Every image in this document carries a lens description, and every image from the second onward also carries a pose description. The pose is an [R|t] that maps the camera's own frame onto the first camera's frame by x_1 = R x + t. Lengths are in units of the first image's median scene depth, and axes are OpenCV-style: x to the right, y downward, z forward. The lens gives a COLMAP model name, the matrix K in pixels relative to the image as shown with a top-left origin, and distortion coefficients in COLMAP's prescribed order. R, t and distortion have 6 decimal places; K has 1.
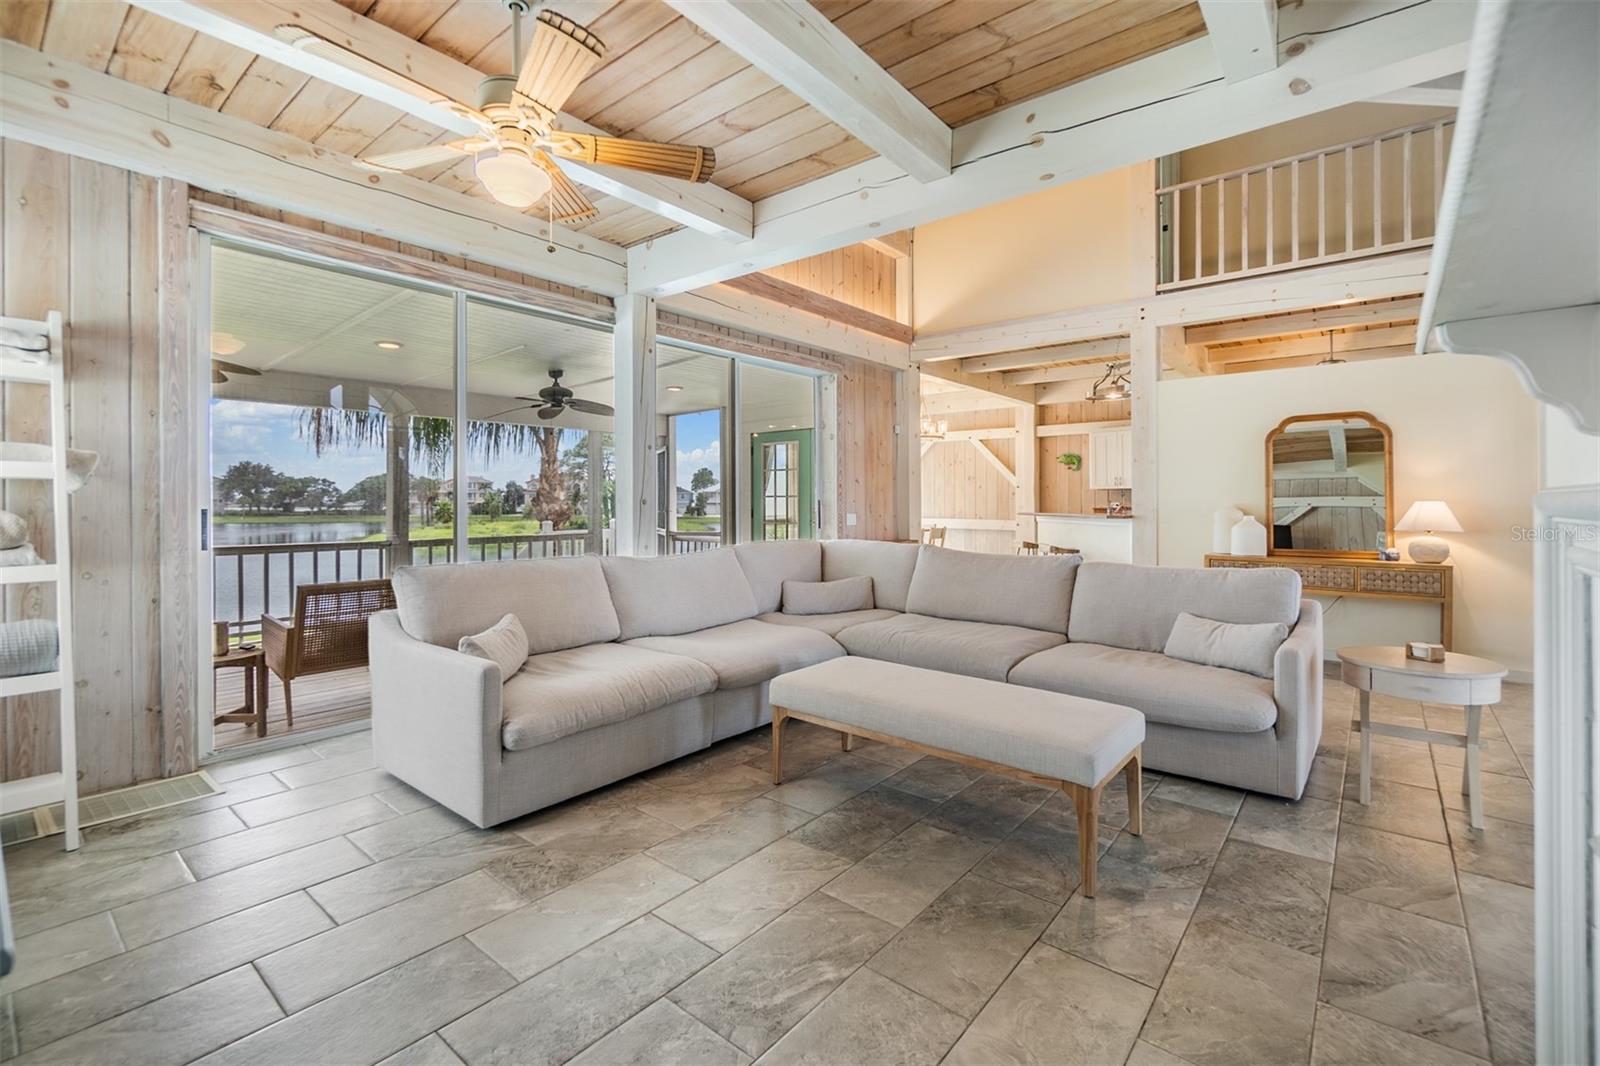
lens RADIAL K [[709.6, 0, 774.6], [0, 709.6, 500.3], [0, 0, 1]] dist [-0.009028, 0.001757]
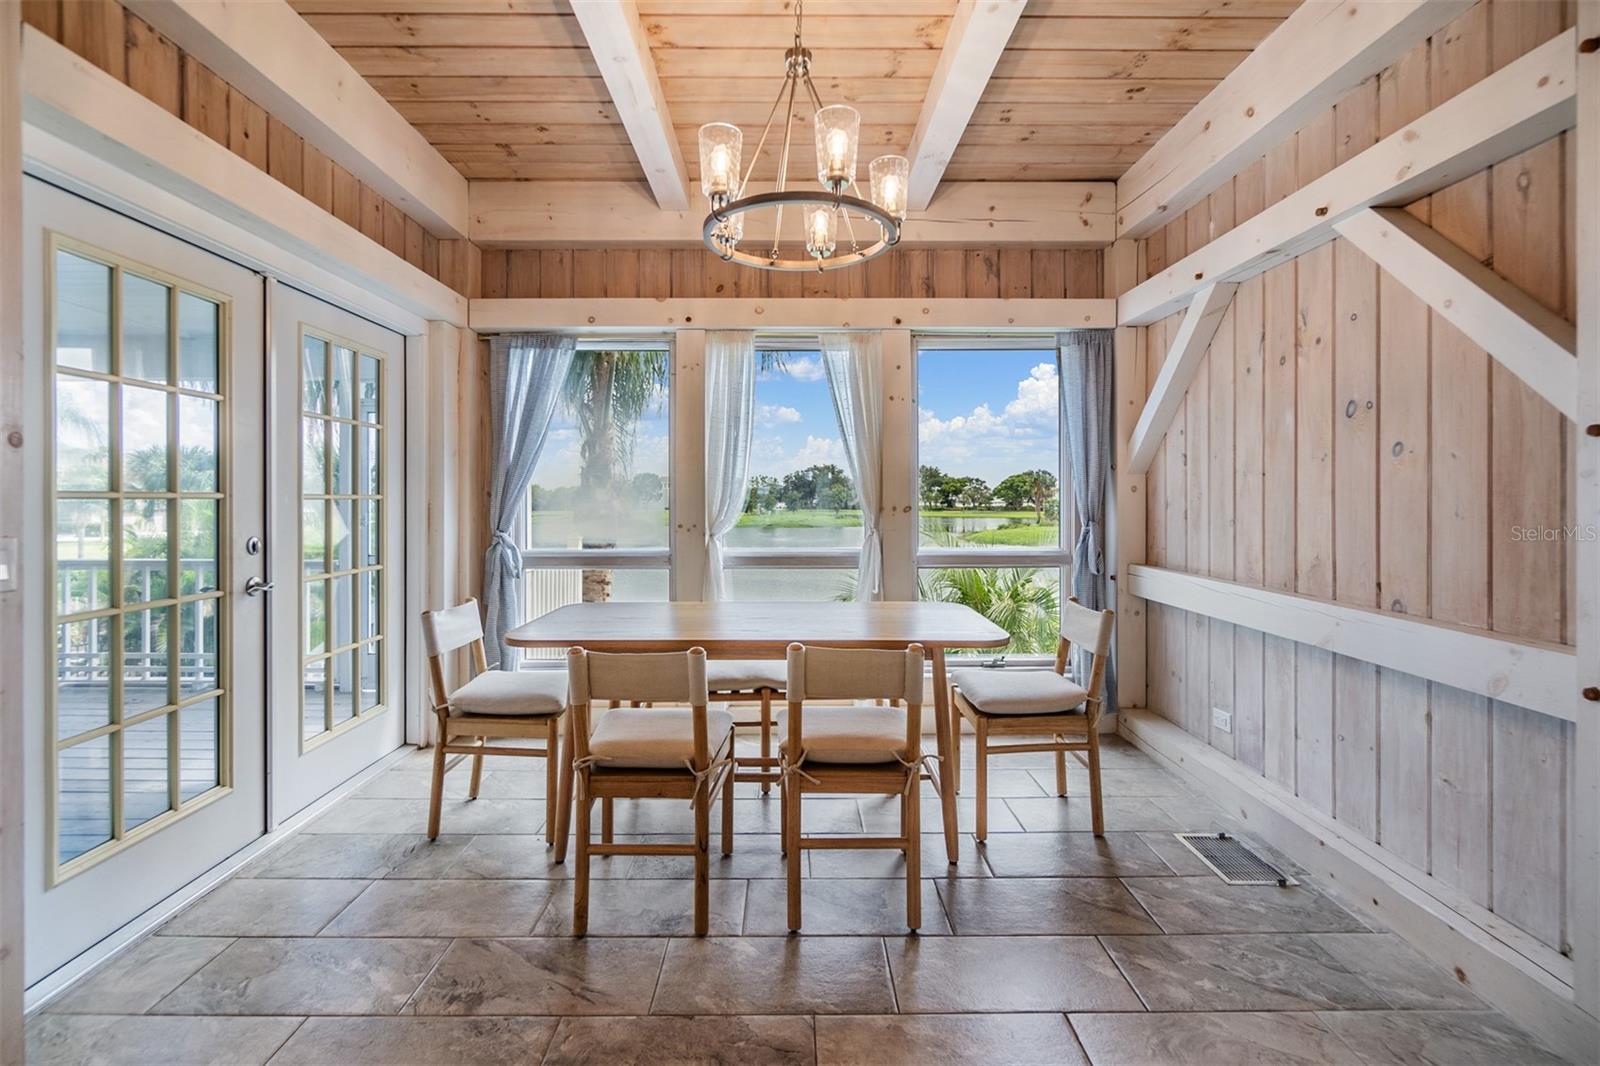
lens RADIAL K [[709.6, 0, 799.7], [0, 709.6, 494.6], [0, 0, 1]] dist [-0.009028, 0.001757]
pose [[0.667679, -0.004503, -0.744436, 0.327897], [0.002290, 0.999989, -0.003994, -0.005299], [0.744446, 0.000962, 0.667682, 0.760972]]
